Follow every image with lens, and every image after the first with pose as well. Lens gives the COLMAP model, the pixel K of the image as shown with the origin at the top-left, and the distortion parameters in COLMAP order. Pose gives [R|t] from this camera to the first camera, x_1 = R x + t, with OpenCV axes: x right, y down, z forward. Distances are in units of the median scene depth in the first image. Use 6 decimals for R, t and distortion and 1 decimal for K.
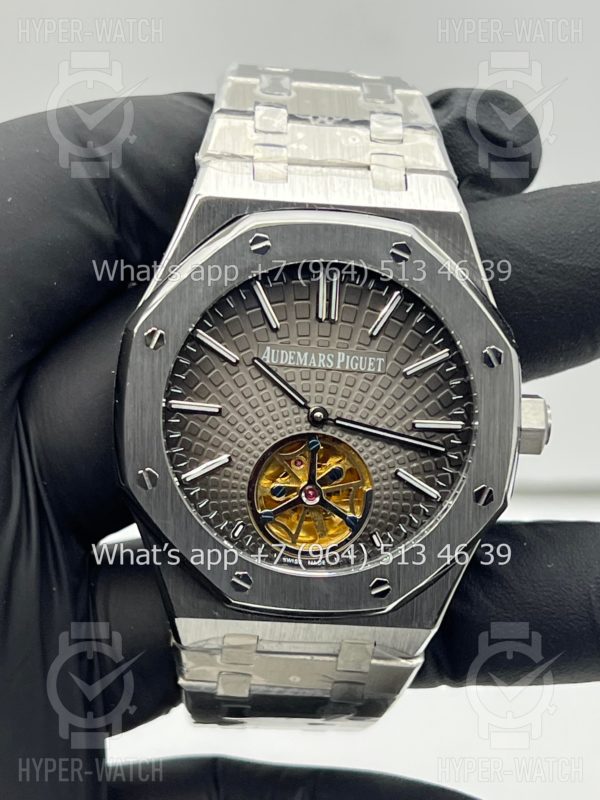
lens RADIAL K [[1824.4, 0, 288.1], [0, 1824.4, 377.1], [0, 0, 1]] dist [0.132286, 0.000000]
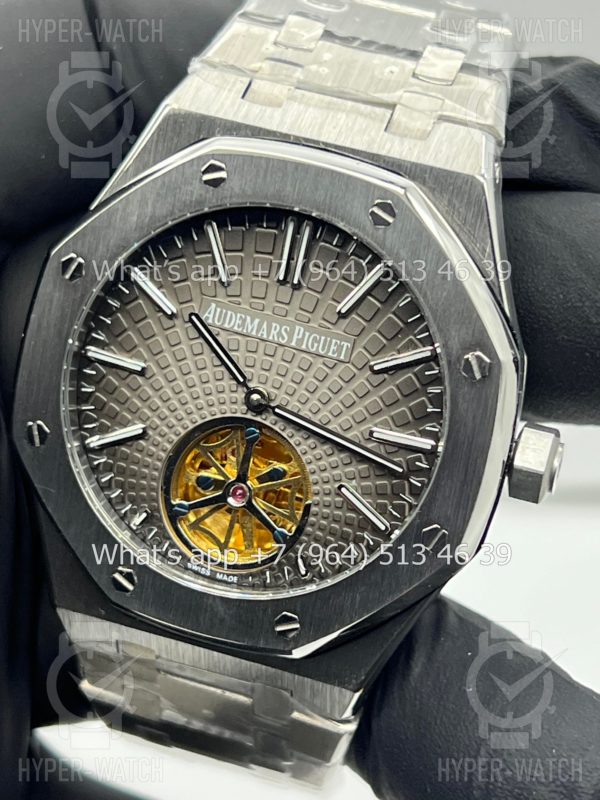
lens RADIAL K [[1824.4, 0, 315.7], [0, 1824.4, 392.7], [0, 0, 1]] dist [0.132286, 0.000000]
pose [[0.947350, 0.186740, -0.260108, 0.248534], [-0.184781, 0.982252, 0.032192, -0.012057], [0.261503, 0.017566, 0.965043, 0.230064]]
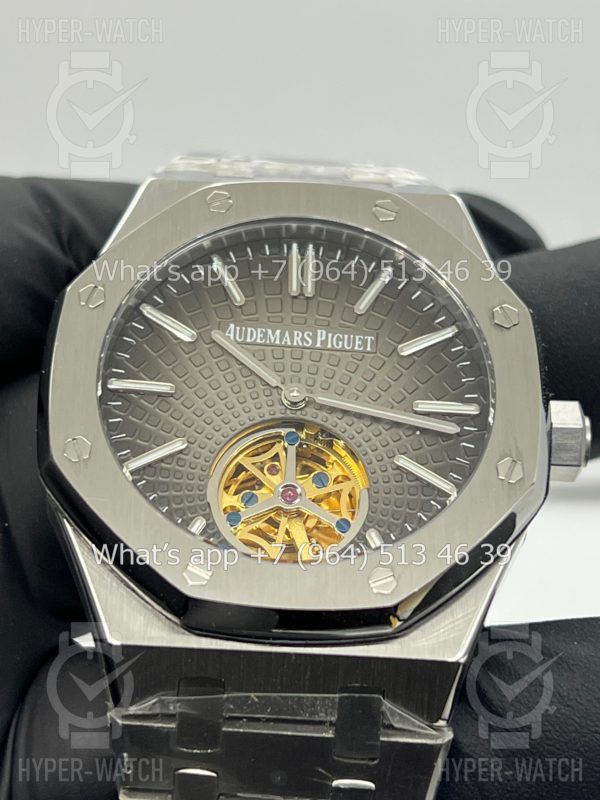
lens RADIAL K [[1824.4, 0, 301.0], [0, 1824.4, 403.0], [0, 0, 1]] dist [0.132286, 0.000000]
pose [[0.999287, -0.037320, -0.005733, 0.023427], [0.028783, 0.851200, -0.524052, 0.442189], [0.024437, 0.523513, 0.851667, 0.318719]]
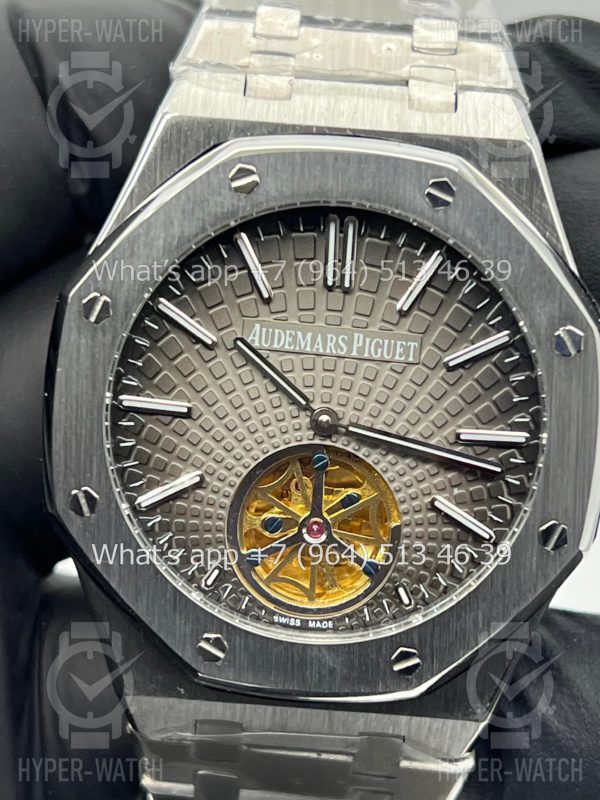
lens RADIAL K [[1824.4, 0, 303.8], [0, 1824.4, 403.2], [0, 0, 1]] dist [0.132286, 0.000000]
pose [[0.996703, 0.016223, -0.079498, 0.065298], [-0.017953, 0.999616, -0.021095, 0.029678], [0.079125, 0.022453, 0.996612, 0.278098]]
